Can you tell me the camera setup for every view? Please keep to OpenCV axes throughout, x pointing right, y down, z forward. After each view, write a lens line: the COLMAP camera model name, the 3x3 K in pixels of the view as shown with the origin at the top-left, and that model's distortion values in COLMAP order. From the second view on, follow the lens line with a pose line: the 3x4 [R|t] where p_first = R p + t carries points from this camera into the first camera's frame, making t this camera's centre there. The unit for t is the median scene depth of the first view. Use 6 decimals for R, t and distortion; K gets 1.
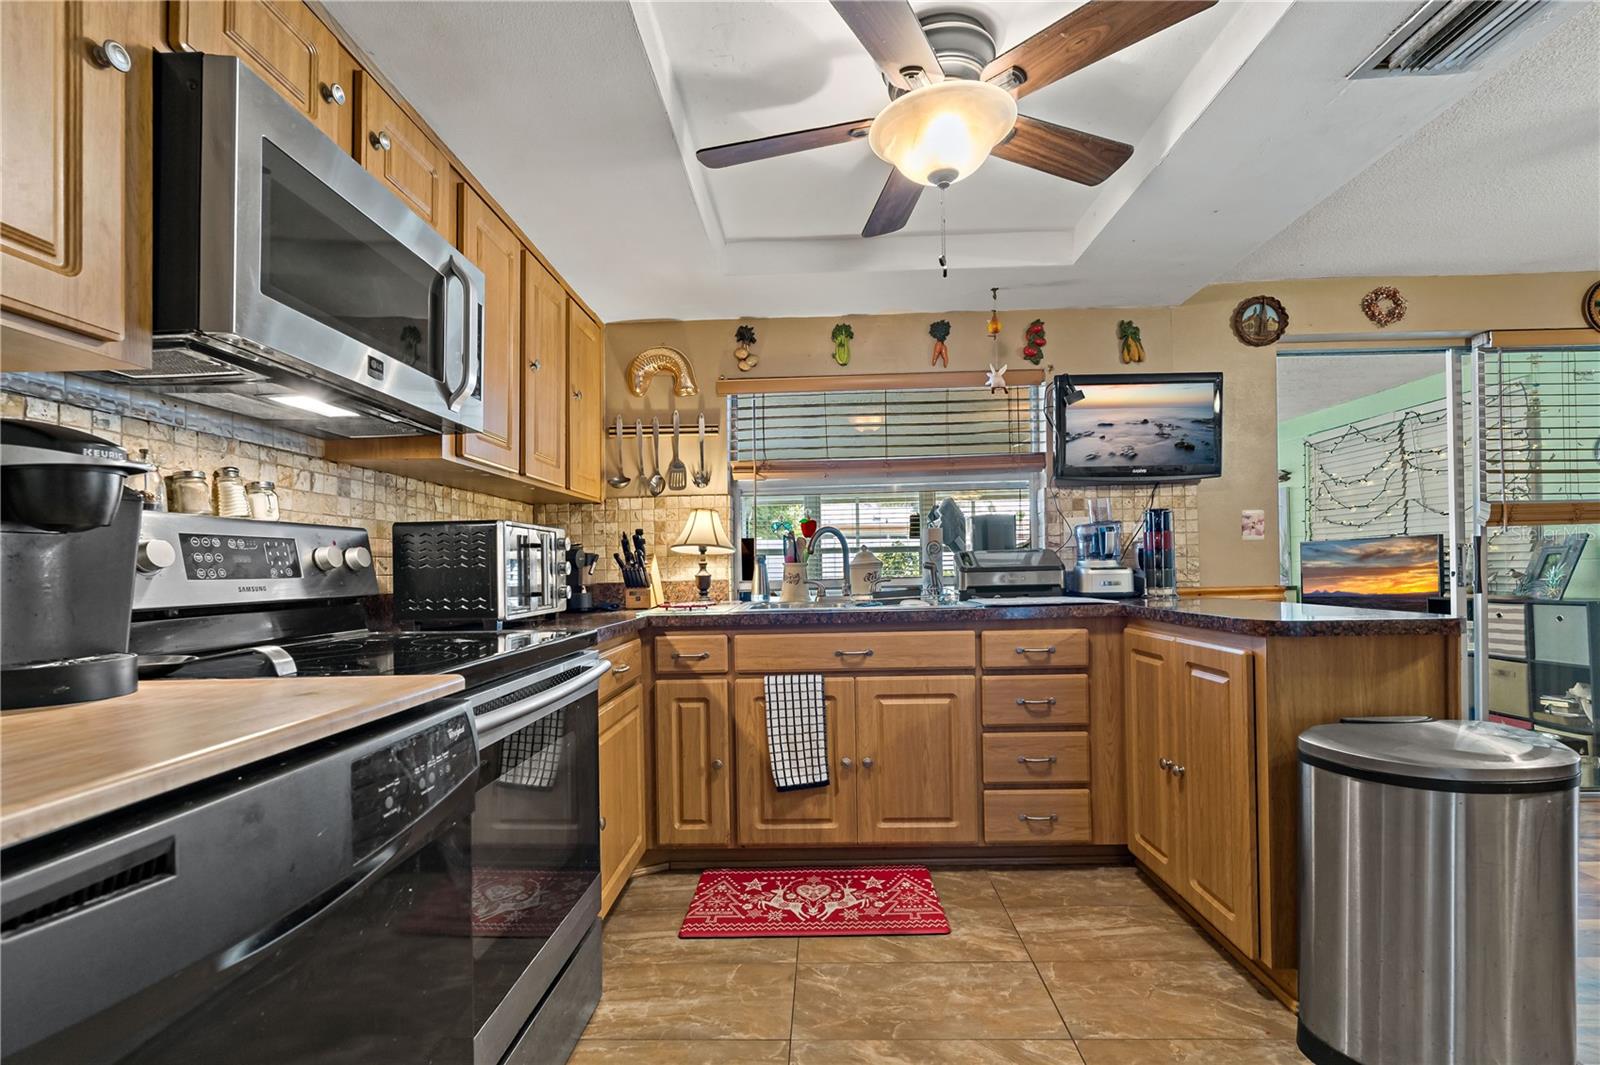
lens RADIAL K [[720.6, 0, 783.9], [0, 720.6, 571.5], [0, 0, 1]] dist [-0.000232, -0.000567]
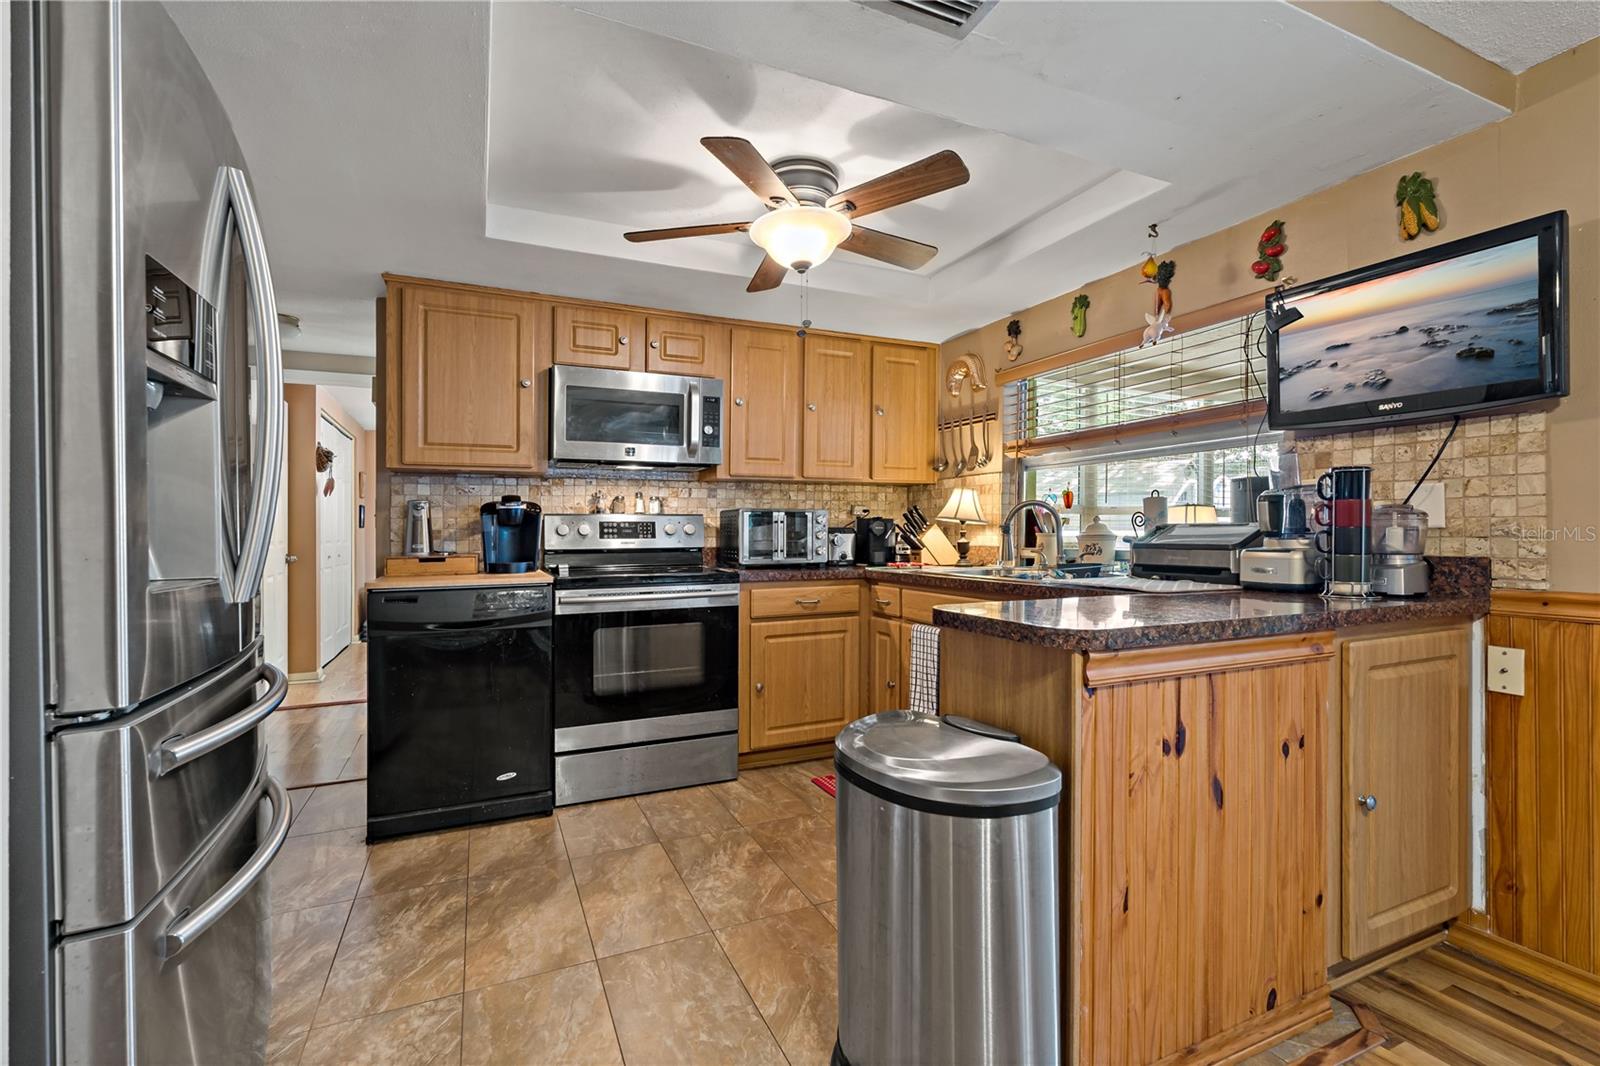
lens RADIAL K [[720.6, 0, 792.0], [0, 720.6, 527.0], [0, 0, 1]] dist [-0.000232, -0.000567]
pose [[0.431533, 0.013605, -0.901994, 0.853570], [-0.008092, 0.999904, 0.011210, -0.030806], [0.902061, 0.002462, 0.431602, 0.215513]]
